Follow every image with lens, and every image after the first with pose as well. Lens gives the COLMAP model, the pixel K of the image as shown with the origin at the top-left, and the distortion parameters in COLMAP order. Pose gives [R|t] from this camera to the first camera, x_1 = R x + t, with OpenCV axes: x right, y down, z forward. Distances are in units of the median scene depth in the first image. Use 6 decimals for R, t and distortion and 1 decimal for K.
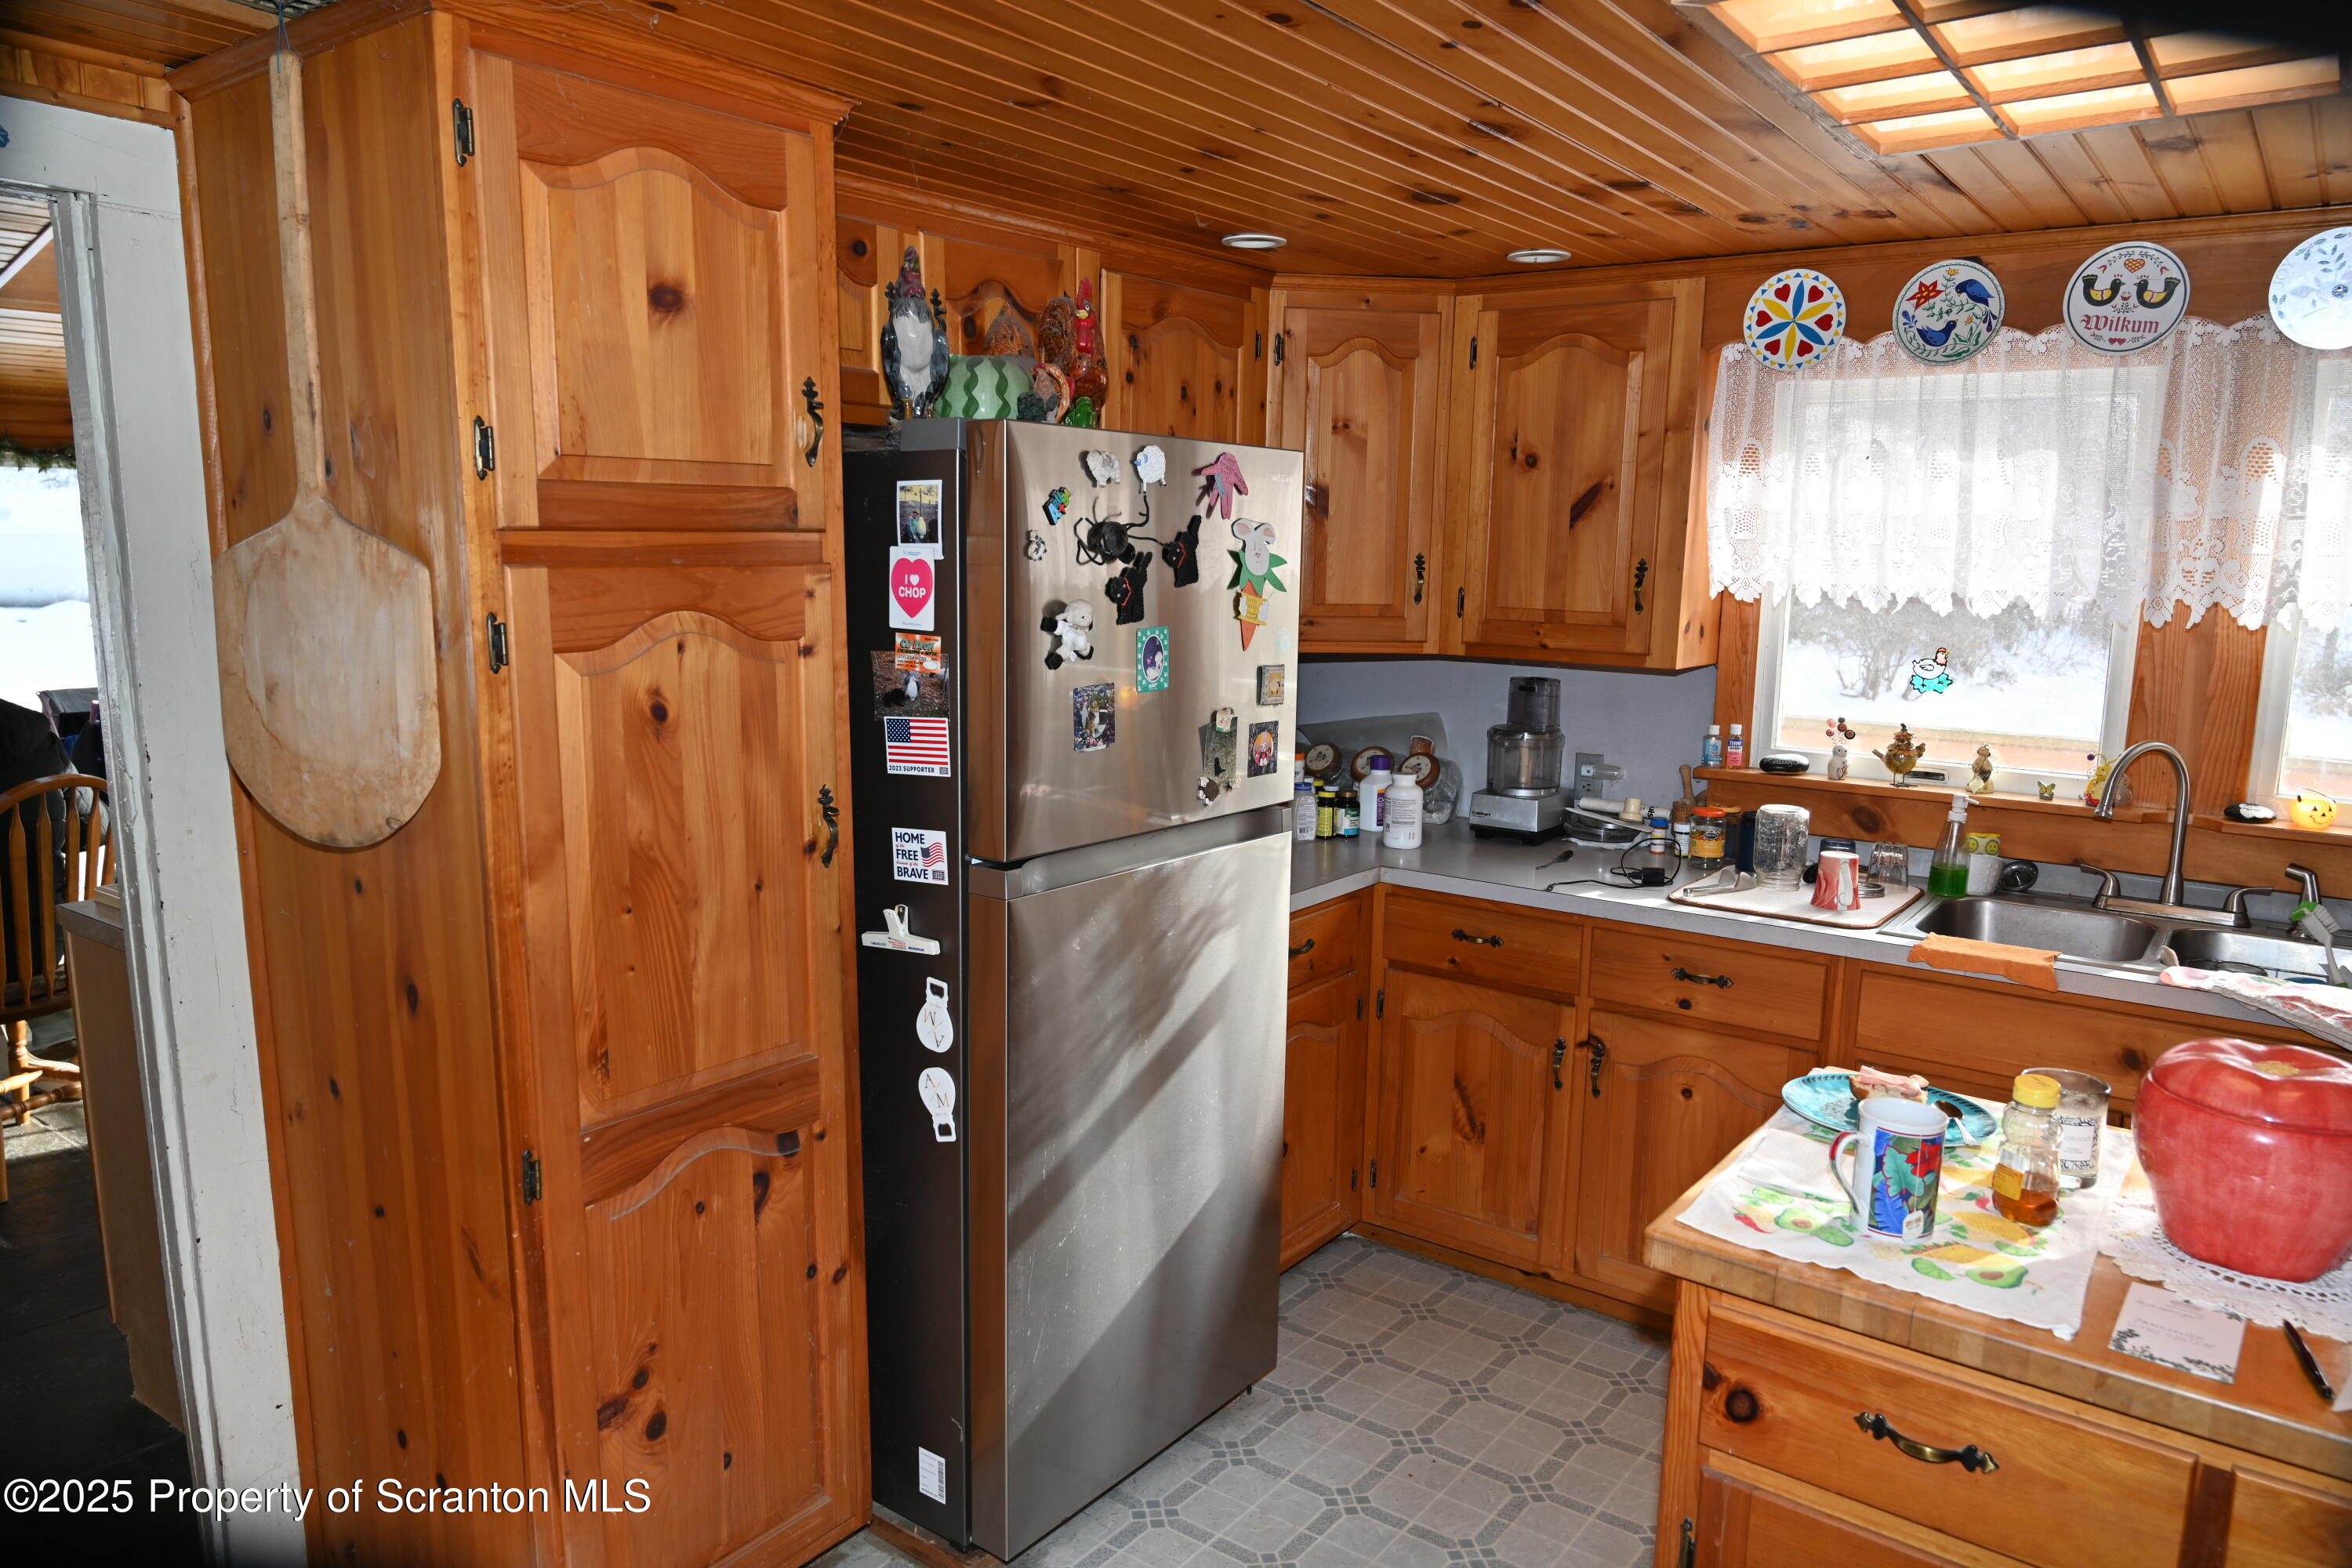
lens RADIAL K [[1586.0, 0, 1180.2], [0, 1586.0, 786.9], [0, 0, 1]] dist [0.008683, 0.004056]
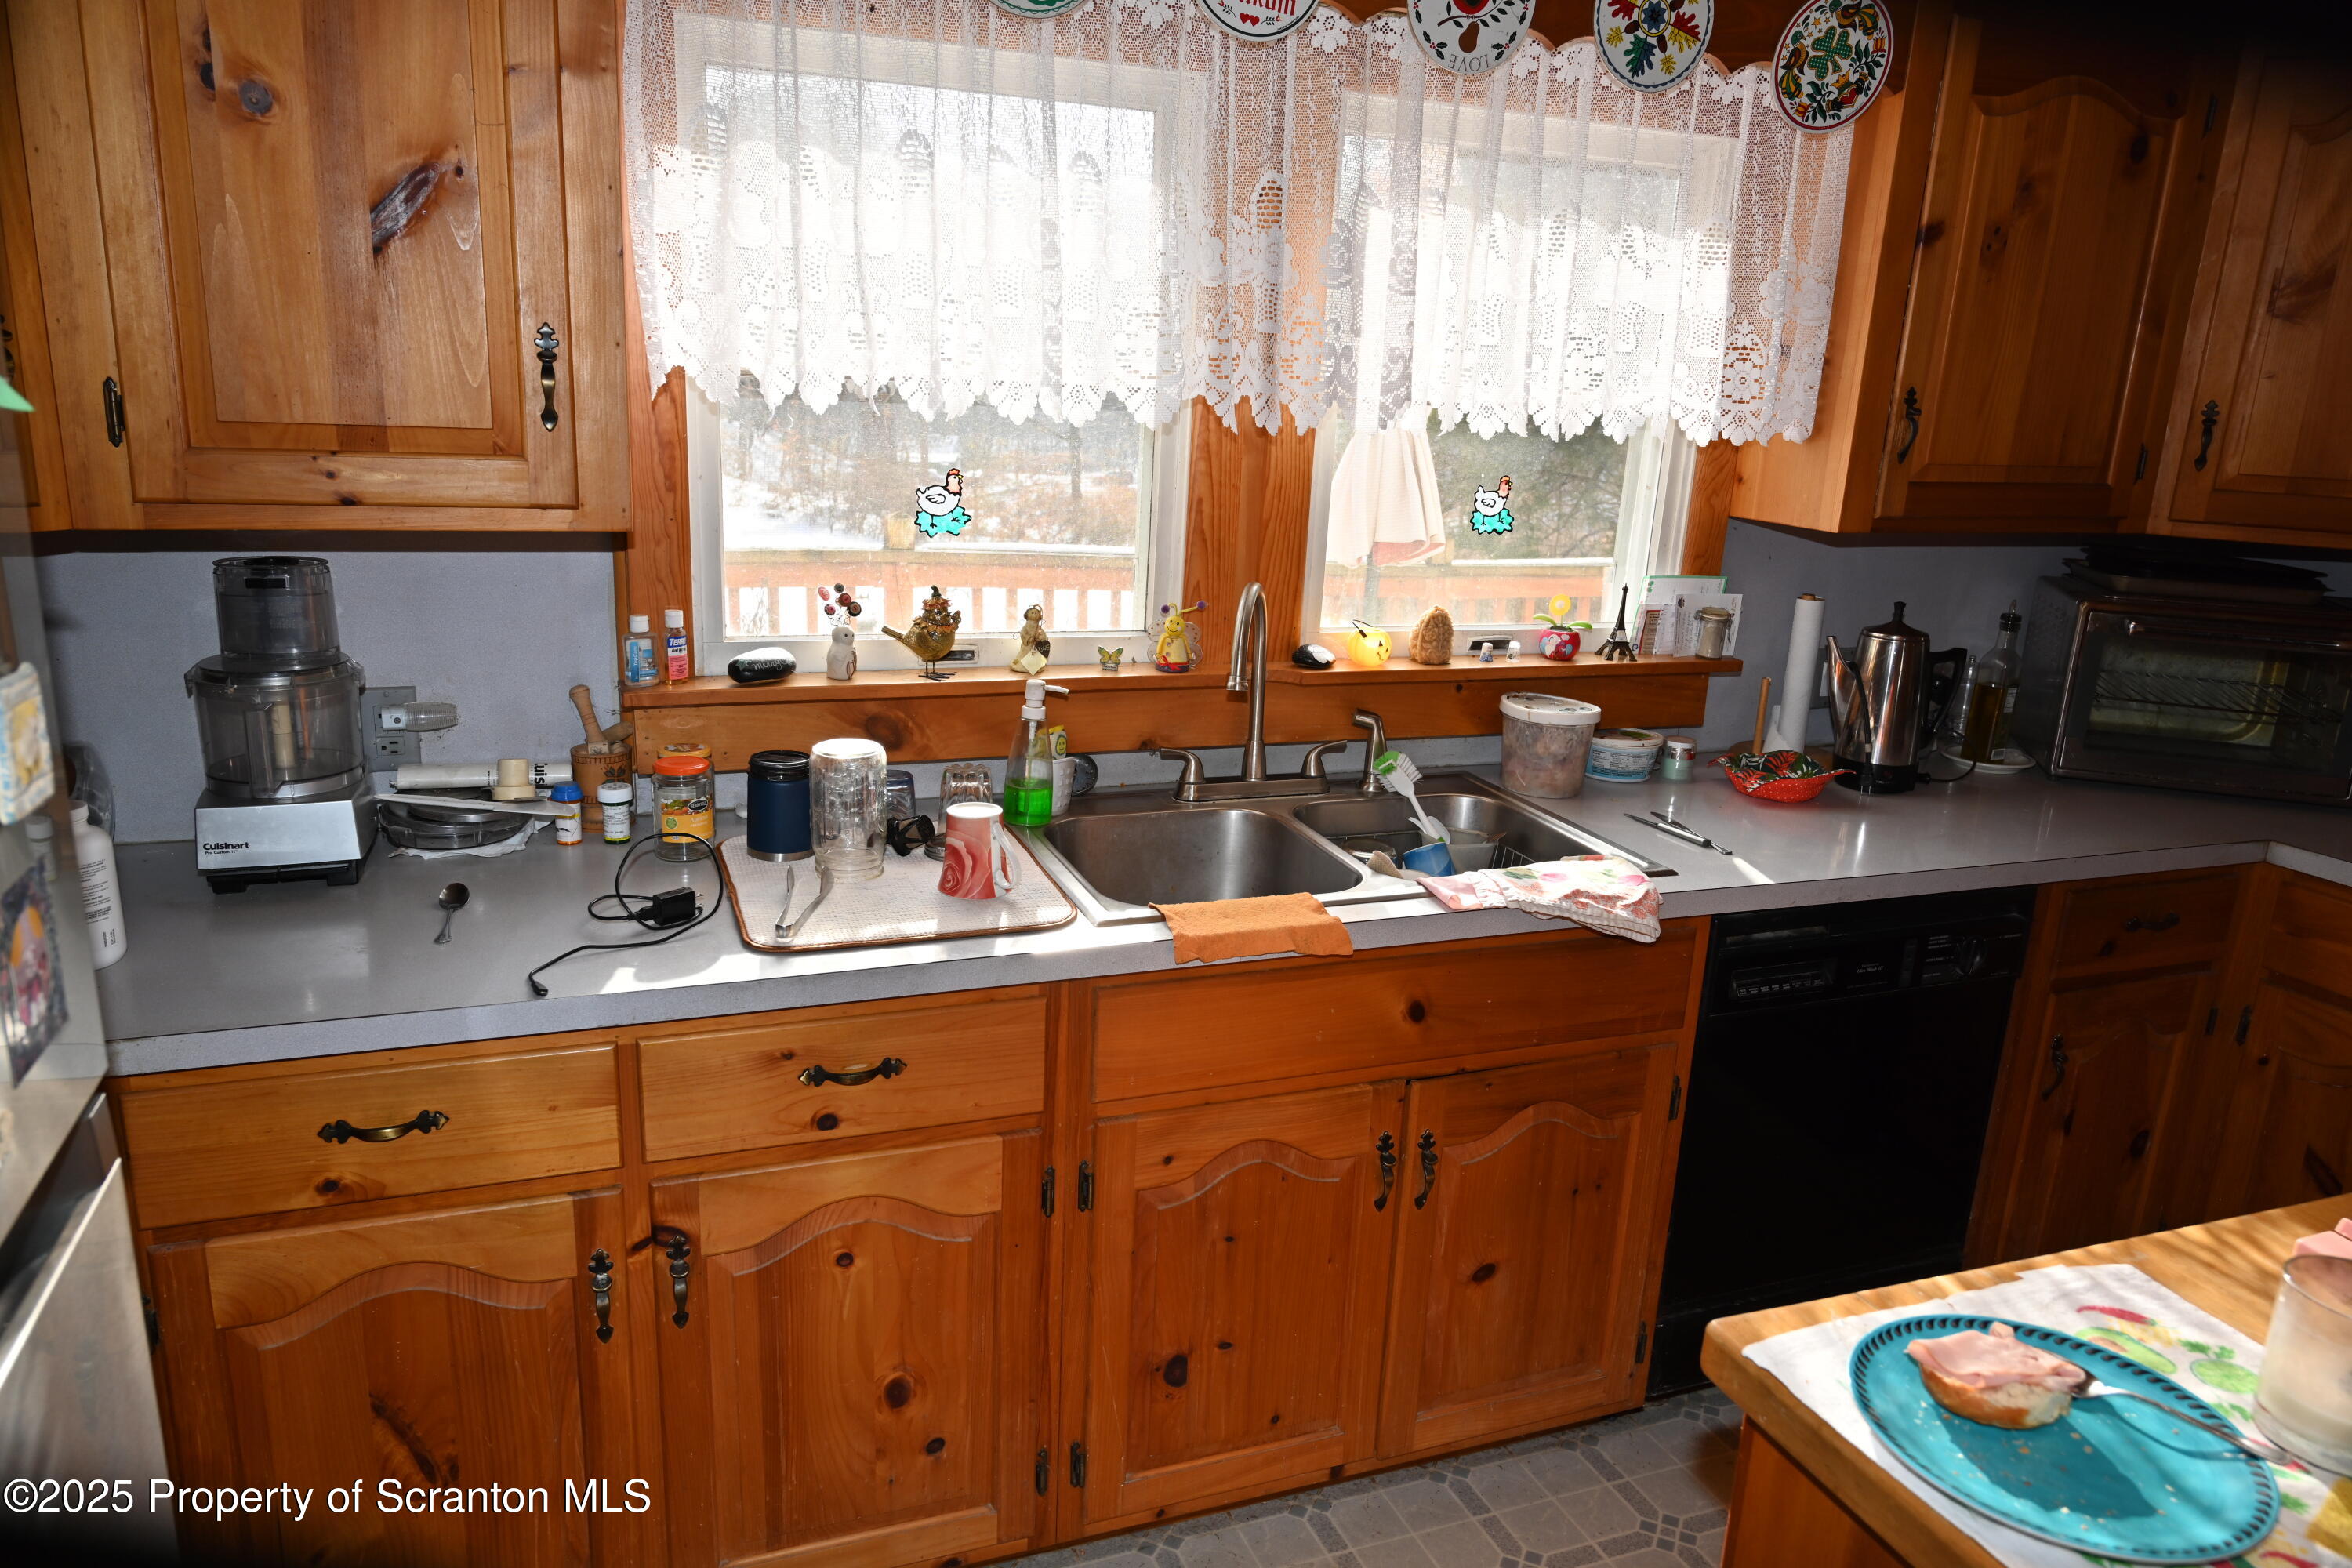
lens RADIAL K [[1586.0, 0, 1152.5], [0, 1586.0, 771.0], [0, 0, 1]] dist [0.008683, 0.004056]
pose [[0.544569, -0.203844, 0.813568, -0.056226], [0.099720, 0.978871, 0.178514, -0.073570], [-0.832767, -0.016084, 0.553390, 0.548550]]
